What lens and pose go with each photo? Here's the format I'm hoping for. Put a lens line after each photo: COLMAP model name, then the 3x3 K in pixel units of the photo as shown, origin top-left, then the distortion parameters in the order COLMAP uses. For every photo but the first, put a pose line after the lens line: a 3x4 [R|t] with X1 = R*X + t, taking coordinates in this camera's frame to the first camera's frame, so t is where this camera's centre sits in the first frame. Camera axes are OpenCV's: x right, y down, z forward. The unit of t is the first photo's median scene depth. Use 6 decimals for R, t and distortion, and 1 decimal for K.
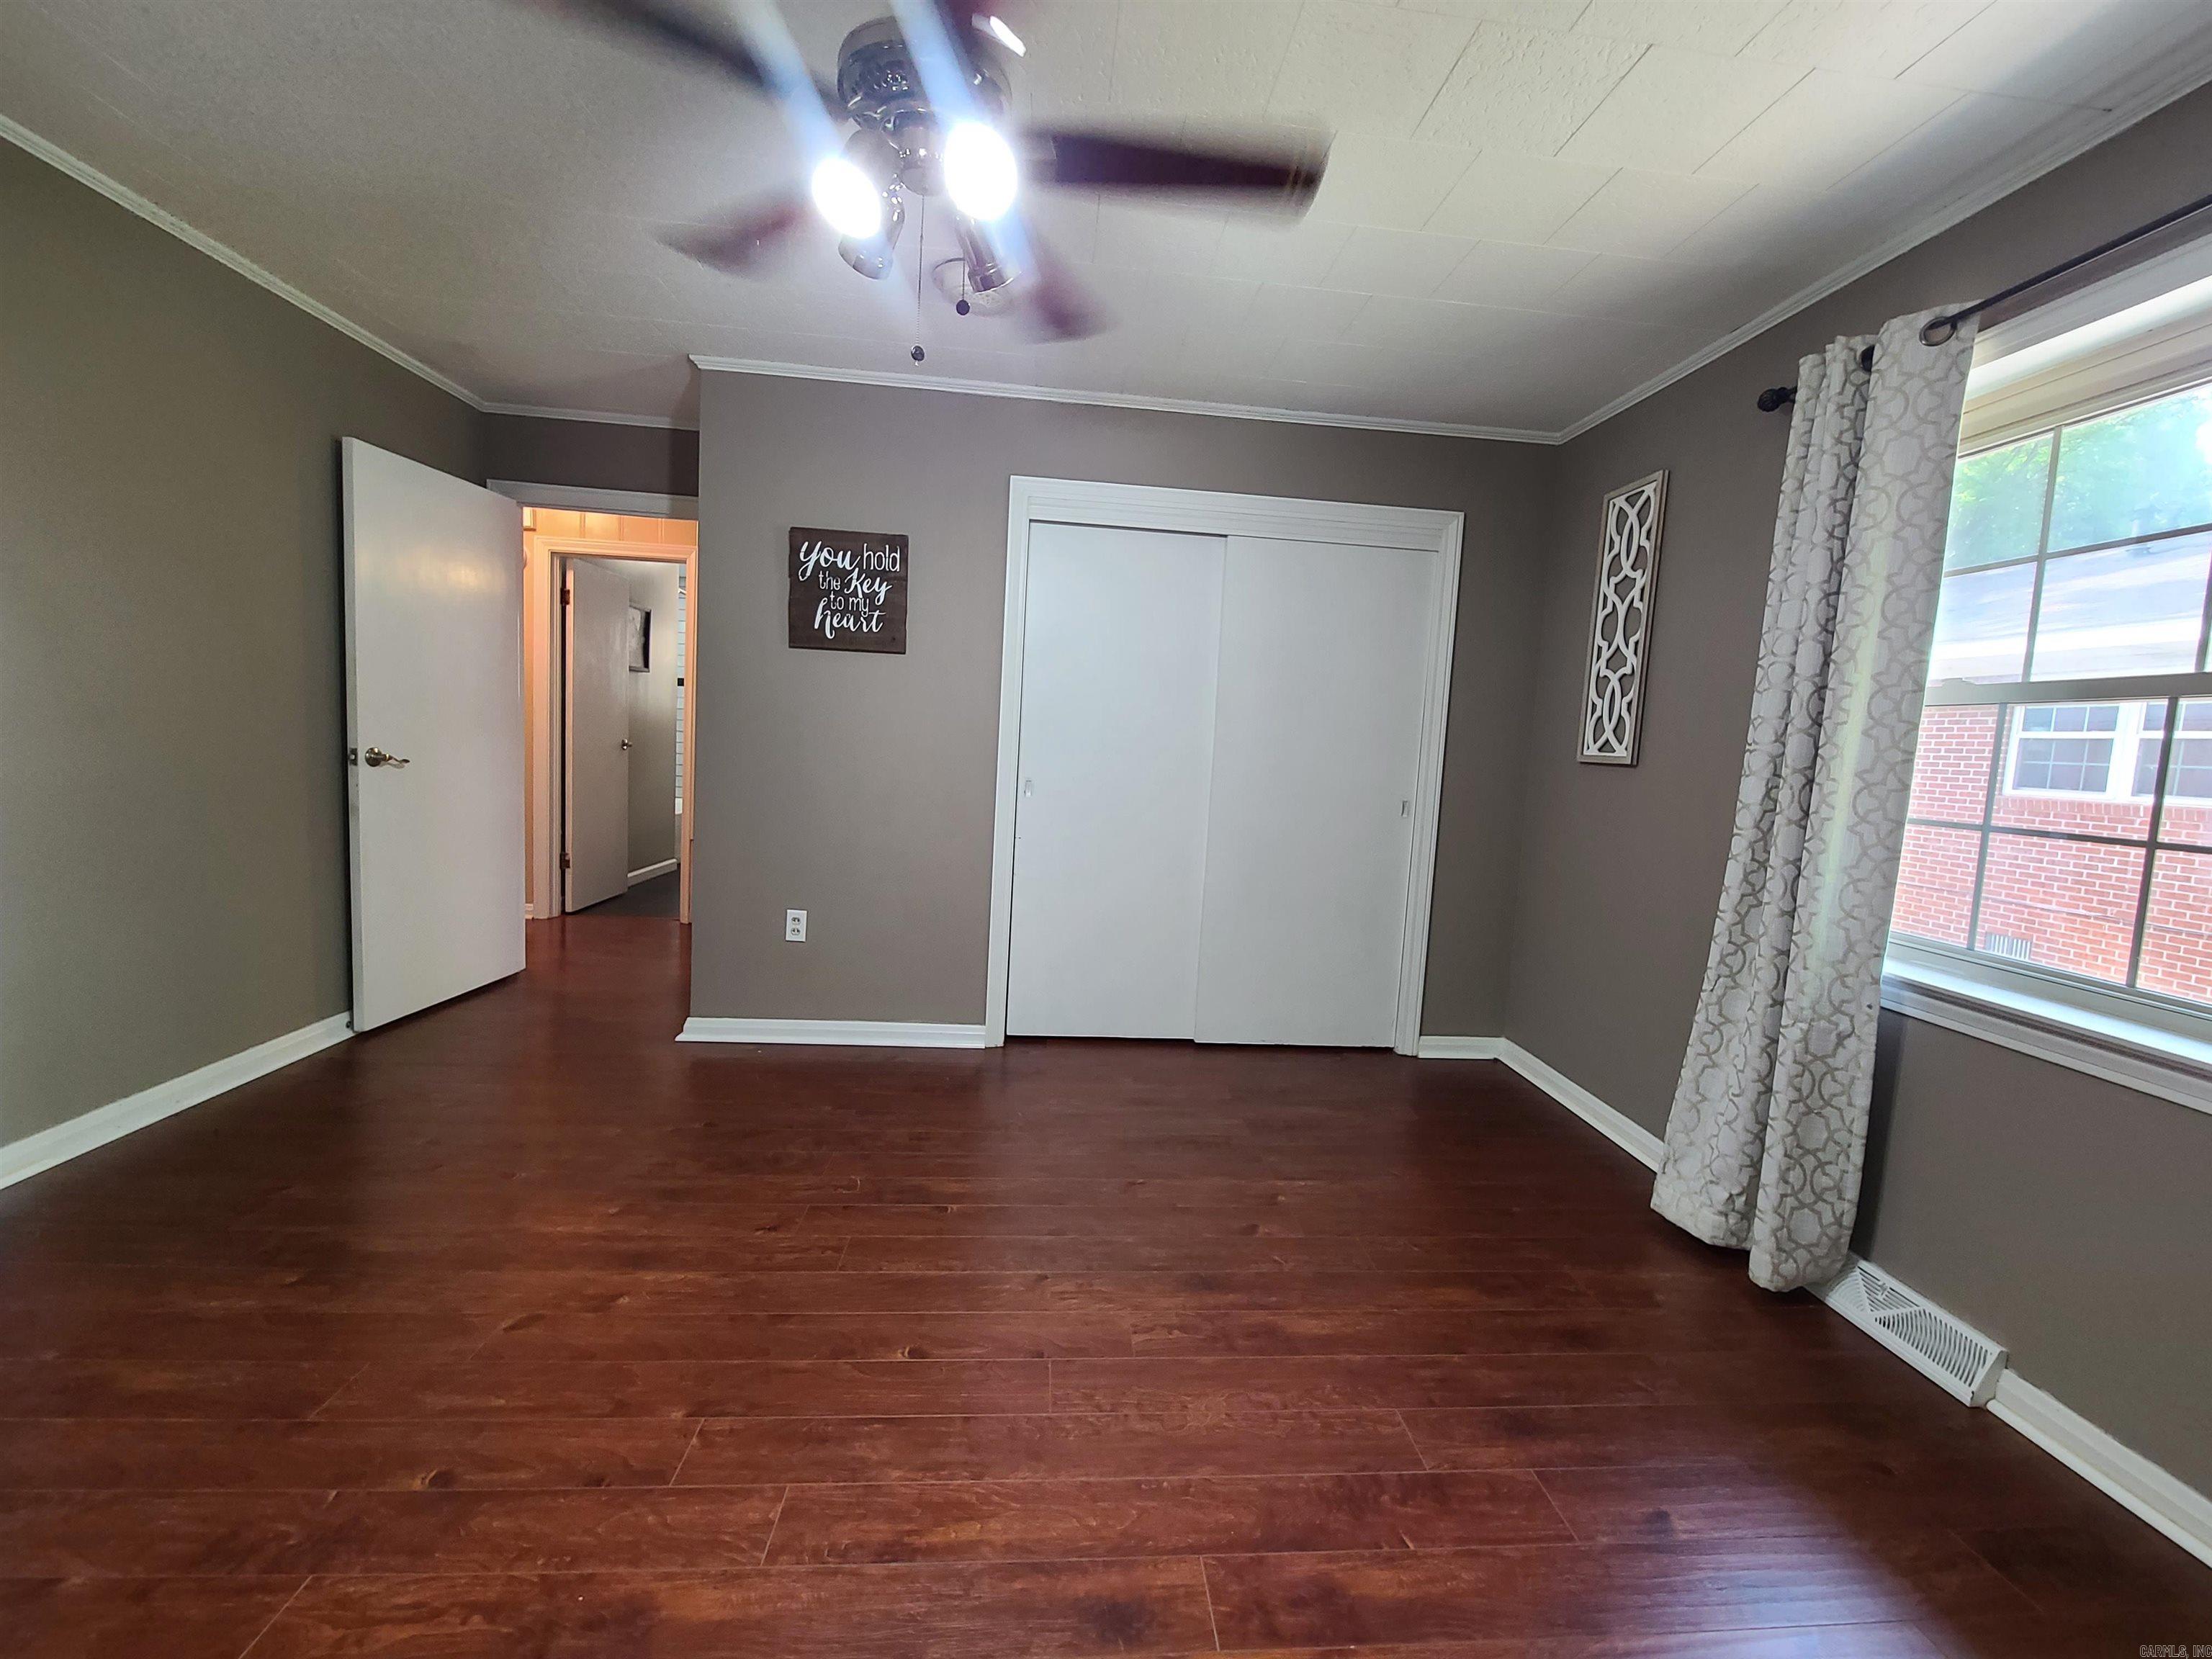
lens RADIAL K [[904.0, 0, 1124.0], [0, 904.0, 818.9], [0, 0, 1]] dist [0.000444, -0.002711]
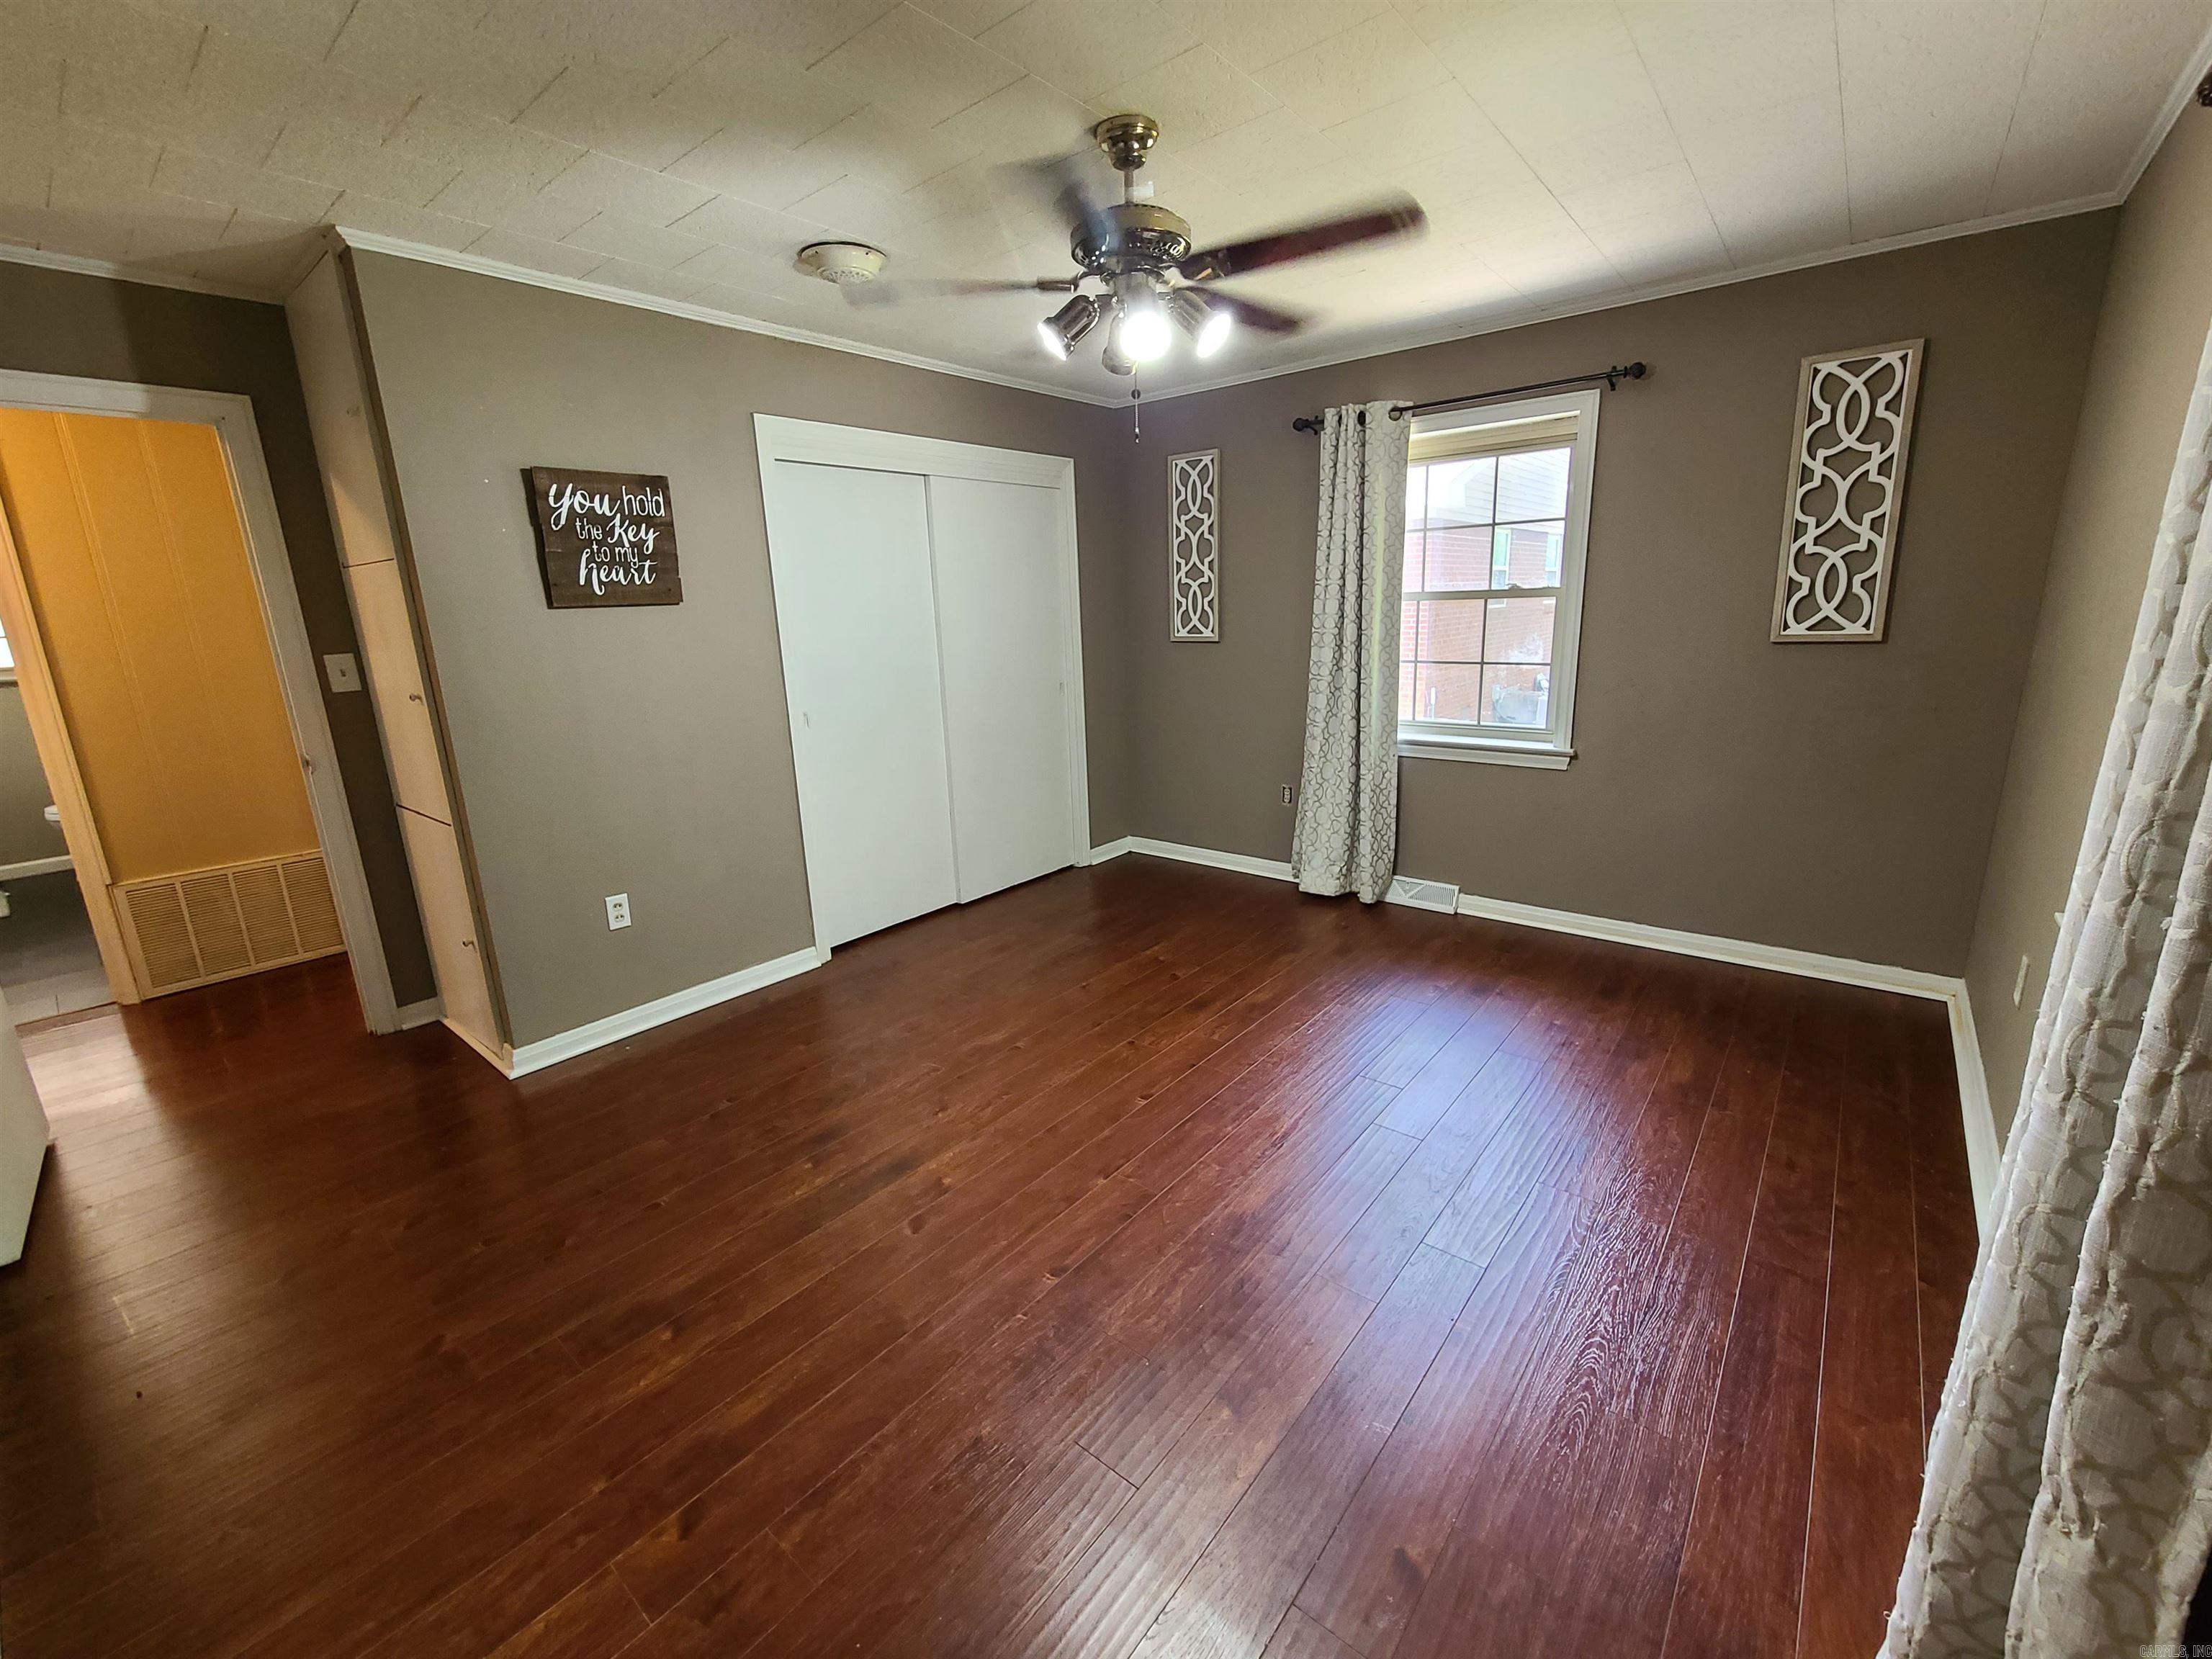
lens RADIAL K [[904.0, 0, 1124.9], [0, 904.0, 820.3], [0, 0, 1]] dist [0.000444, -0.002711]
pose [[0.692519, -0.245529, 0.678331, -0.662122], [0.133244, 0.967654, 0.214222, -0.111069], [-0.708988, -0.057969, 0.702834, -0.015835]]
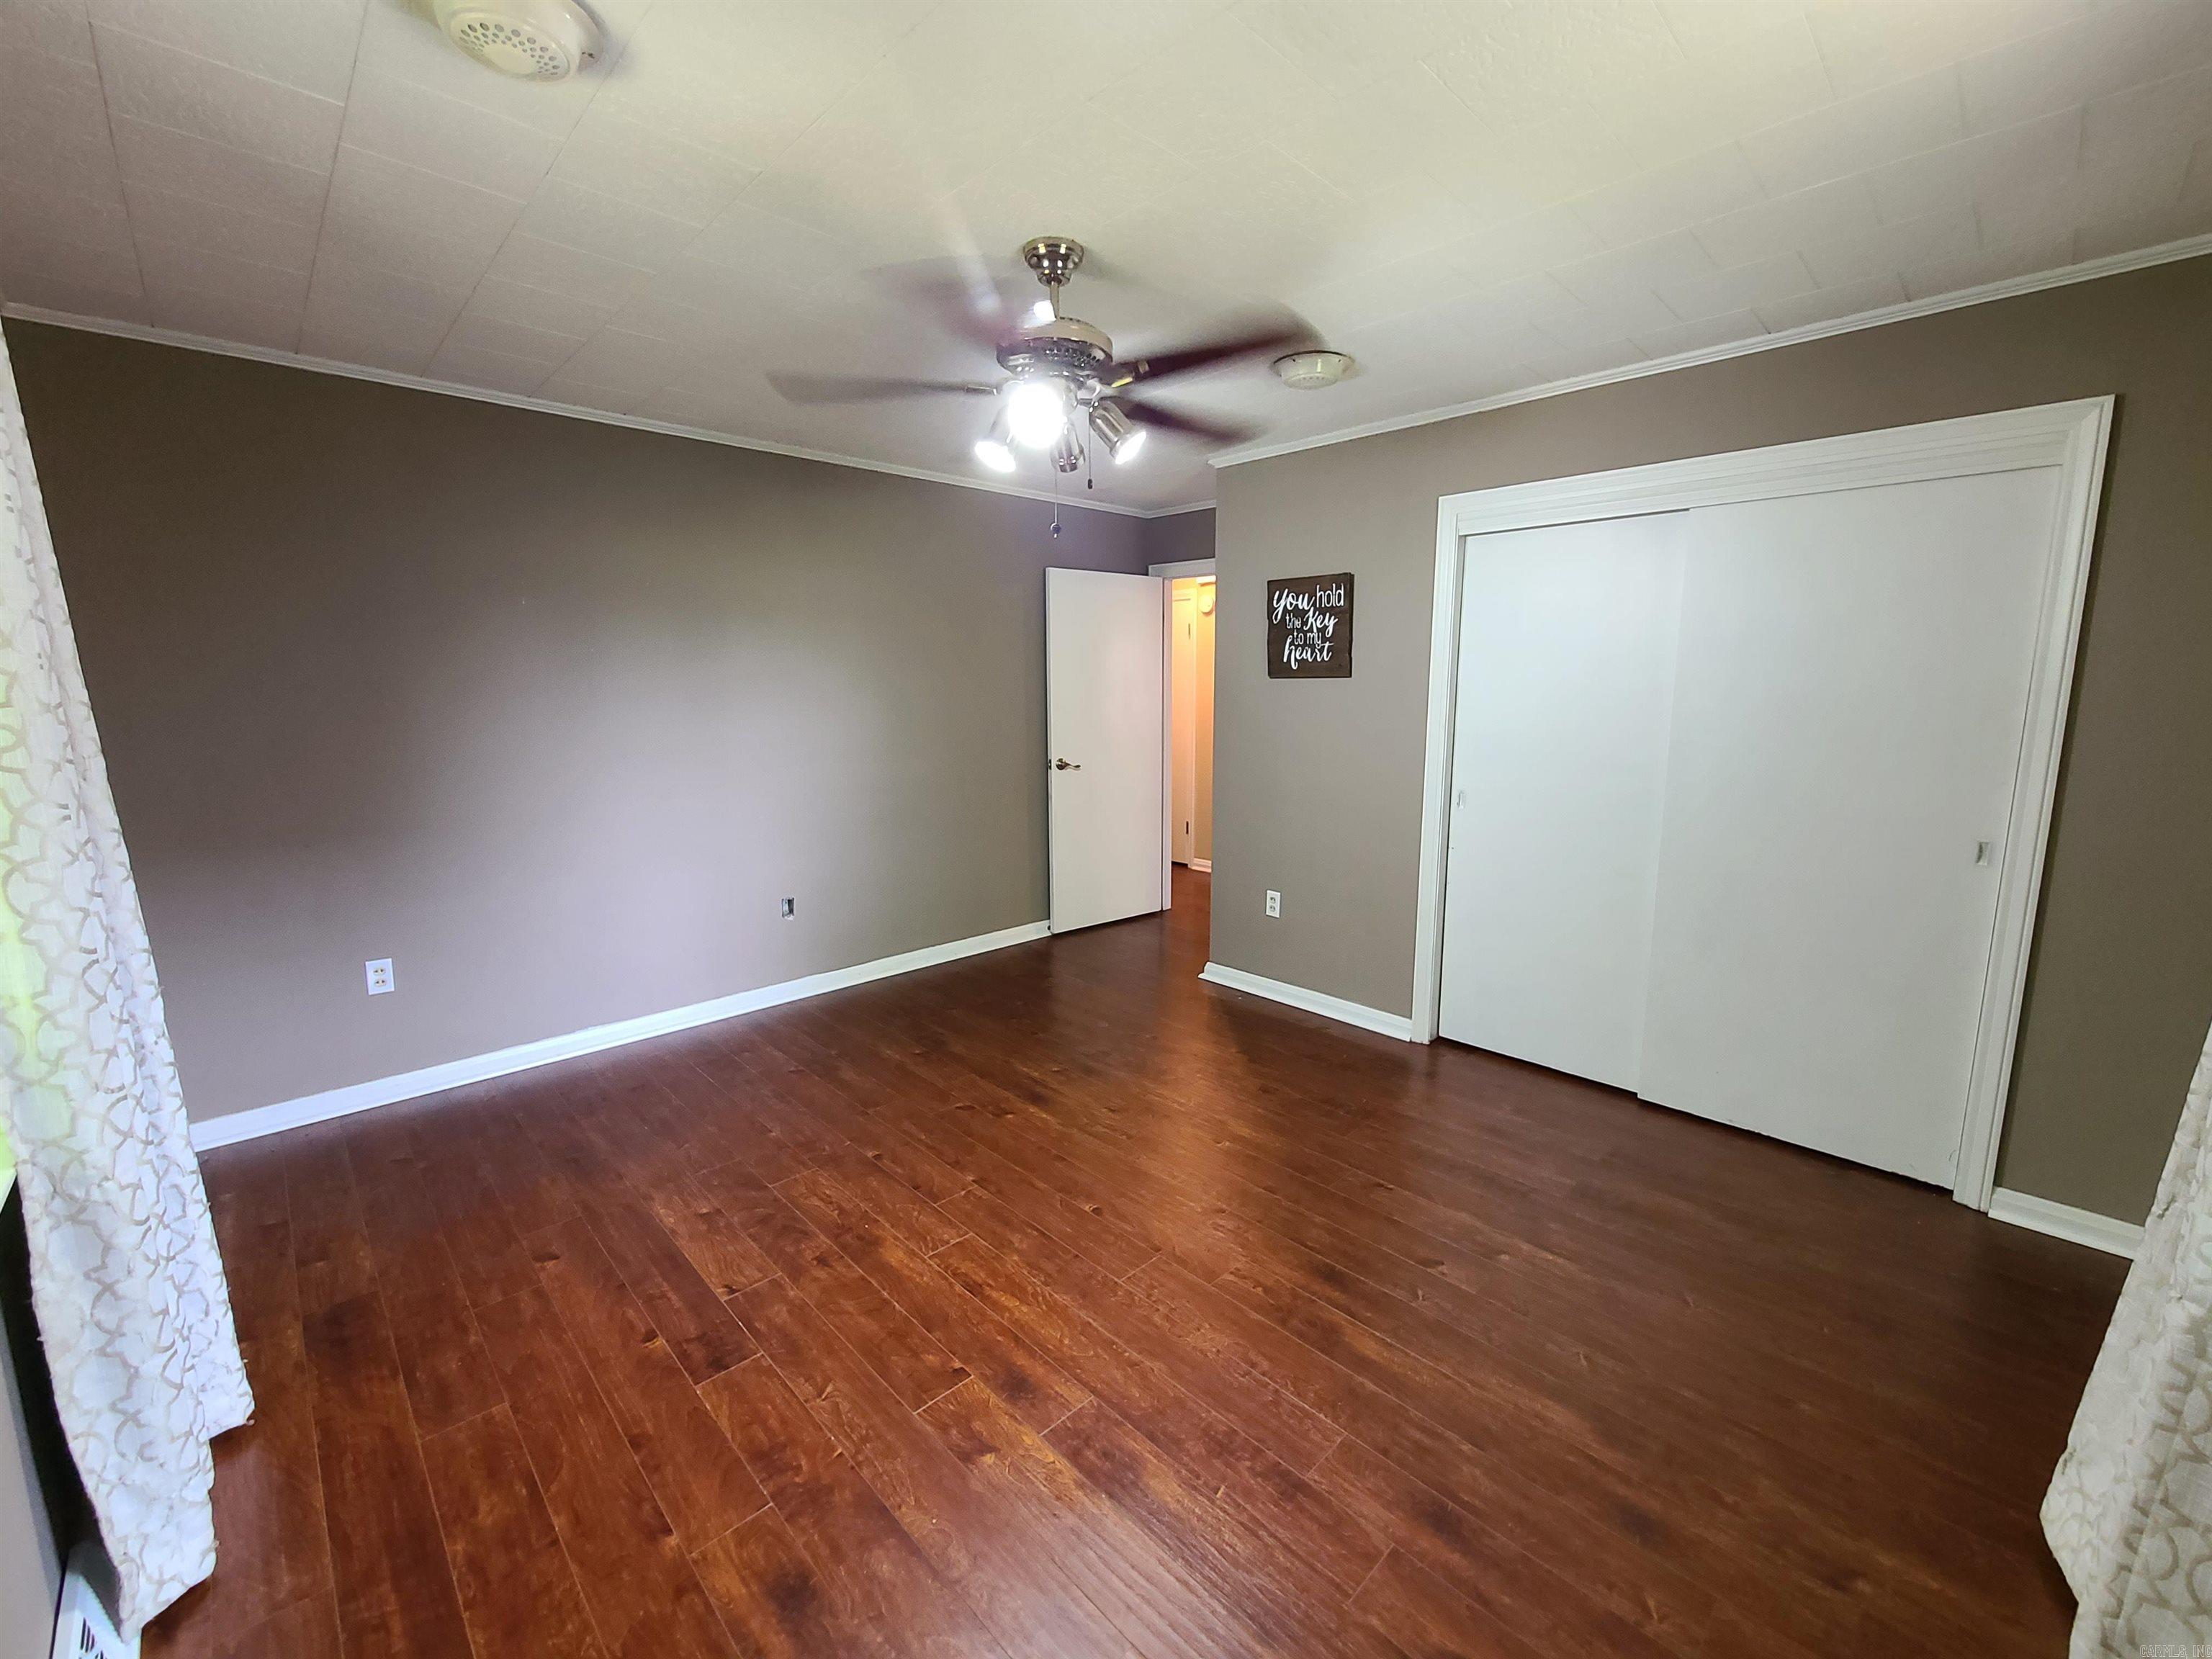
lens RADIAL K [[904.0, 0, 1123.0], [0, 904.0, 815.7], [0, 0, 1]] dist [0.000444, -0.002711]
pose [[0.633738, 0.058254, -0.771351, 0.487663], [-0.030713, 0.998269, 0.050158, -0.062132], [0.772938, -0.008096, 0.634430, 0.069721]]
